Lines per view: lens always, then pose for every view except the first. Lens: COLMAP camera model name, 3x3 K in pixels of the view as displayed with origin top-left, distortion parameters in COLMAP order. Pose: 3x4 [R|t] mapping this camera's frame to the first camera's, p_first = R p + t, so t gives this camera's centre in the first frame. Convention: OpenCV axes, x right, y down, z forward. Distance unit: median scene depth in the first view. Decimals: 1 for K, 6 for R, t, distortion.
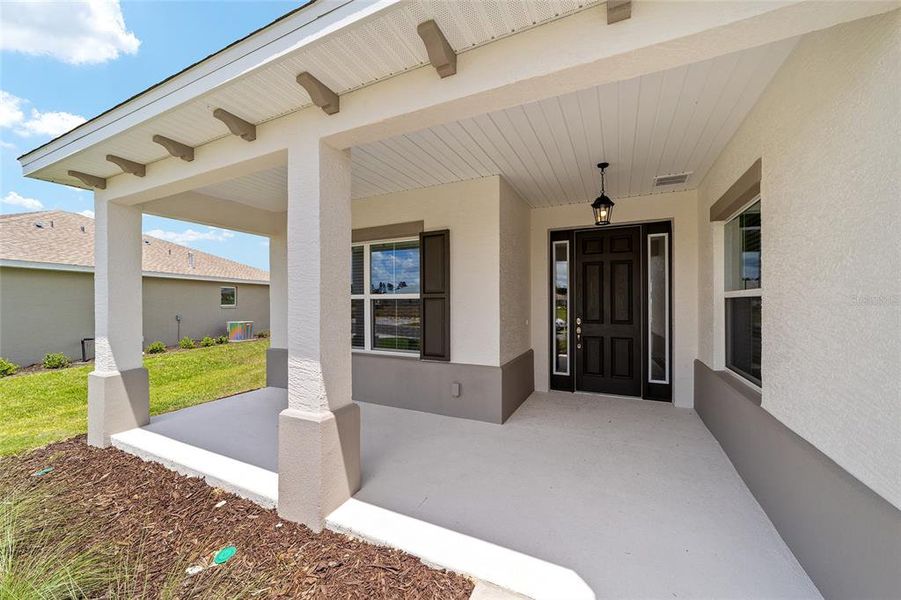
lens RADIAL K [[345.8, 0, 444.7], [0, 345.8, 300.7], [0, 0, 1]] dist [-0.005458, -0.000003]
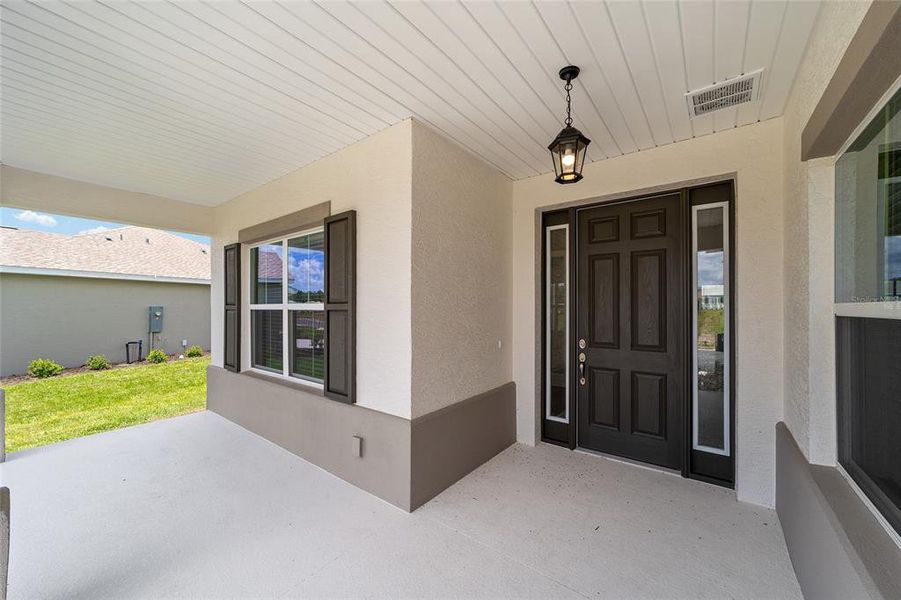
lens RADIAL K [[343.0, 0, 446.7], [0, 343.0, 304.2], [0, 0, 1]] dist [-0.002538, 0.000256]
pose [[0.981072, 0.001767, -0.193637, 0.286799], [-0.002201, 0.999996, -0.002026, -0.017000], [0.193633, 0.002414, 0.981071, 0.329226]]
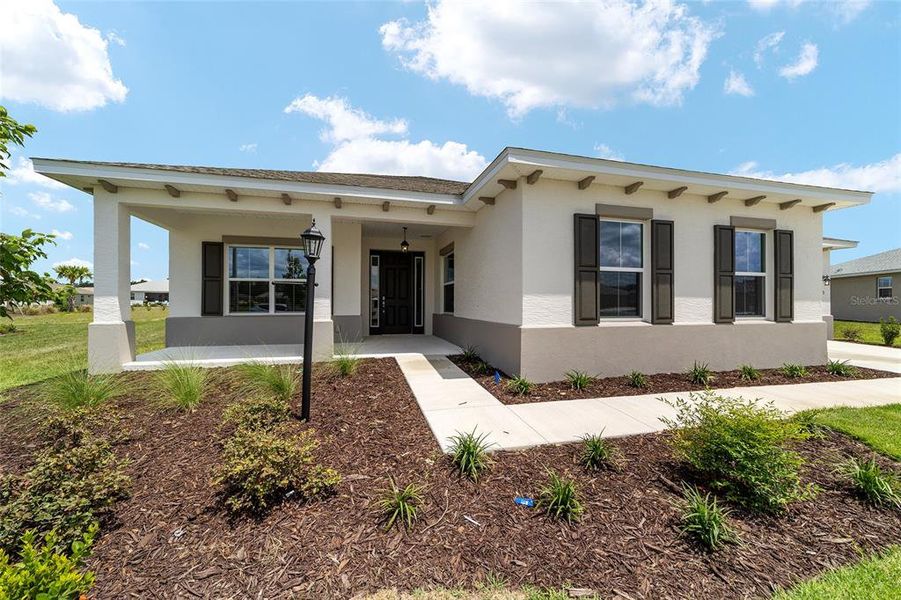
lens RADIAL K [[345.8, 0, 444.7], [0, 345.8, 300.7], [0, 0, 1]] dist [-0.005458, -0.000003]
pose [[0.755347, 0.009668, 0.655254, -0.686455], [-0.006367, 0.999952, -0.007413, 0.095827], [-0.655294, 0.001428, 0.755372, -0.753220]]
